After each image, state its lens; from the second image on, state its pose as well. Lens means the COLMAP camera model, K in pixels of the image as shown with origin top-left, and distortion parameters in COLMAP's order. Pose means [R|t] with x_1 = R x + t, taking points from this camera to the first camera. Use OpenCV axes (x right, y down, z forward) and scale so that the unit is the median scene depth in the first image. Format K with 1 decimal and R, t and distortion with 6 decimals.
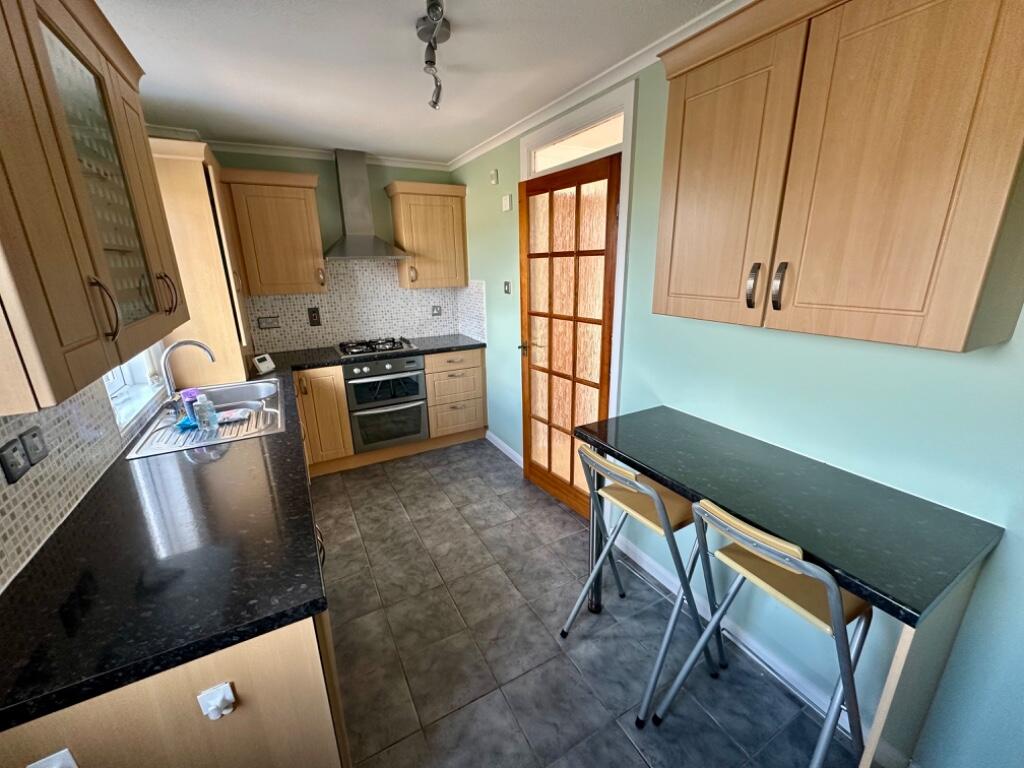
lens RADIAL K [[412.3, 0, 513.0], [0, 412.3, 384.8], [0, 0, 1]] dist [-0.003540, 0.000983]
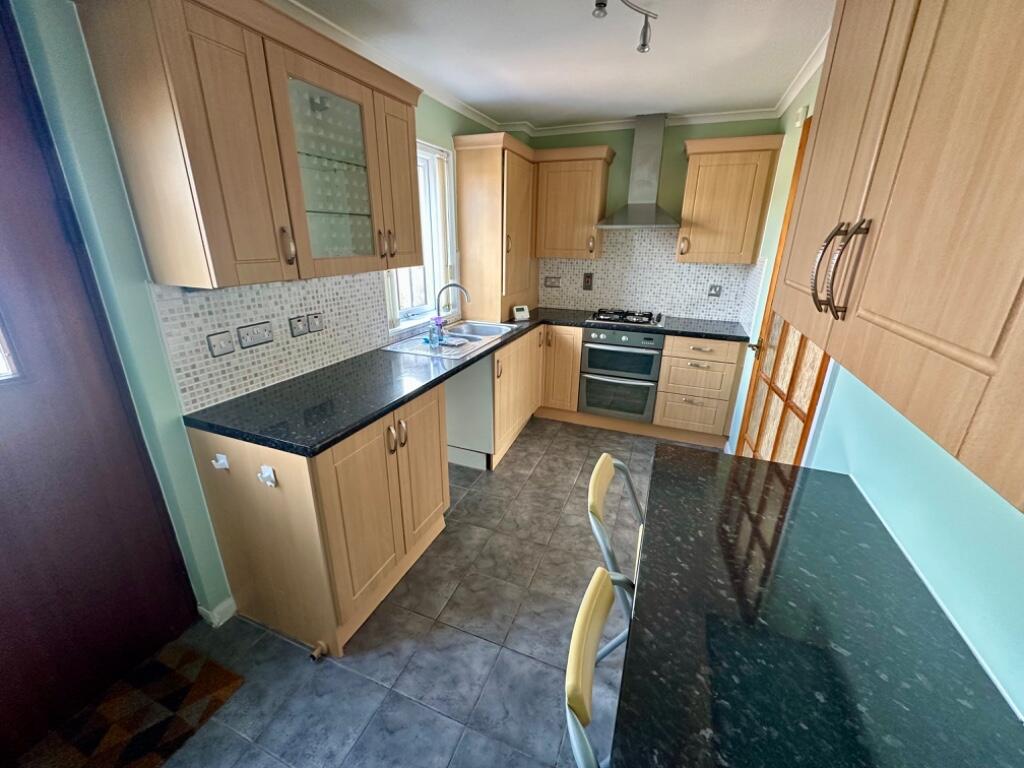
lens RADIAL K [[412.3, 0, 510.9], [0, 412.3, 385.3], [0, 0, 1]] dist [-0.003540, 0.000983]
pose [[0.634012, 0.283551, -0.719464, 0.268711], [-0.242335, 0.956341, 0.163355, -0.032520], [0.734373, 0.070782, 0.675046, 0.136382]]
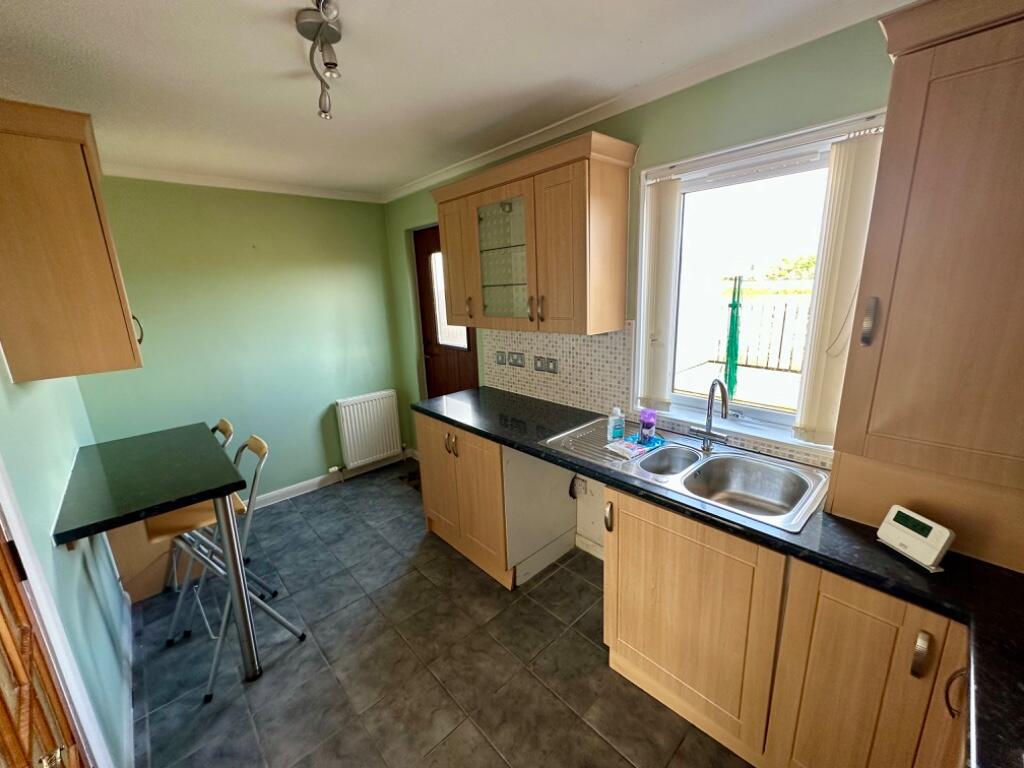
lens RADIAL K [[412.3, 0, 509.5], [0, 412.3, 384.9], [0, 0, 1]] dist [-0.003540, 0.000983]
pose [[-0.971362, 0.104430, -0.213423, -0.140574], [-0.016319, 0.866791, 0.498404, -0.301703], [0.237042, 0.487614, -0.840264, 0.975271]]
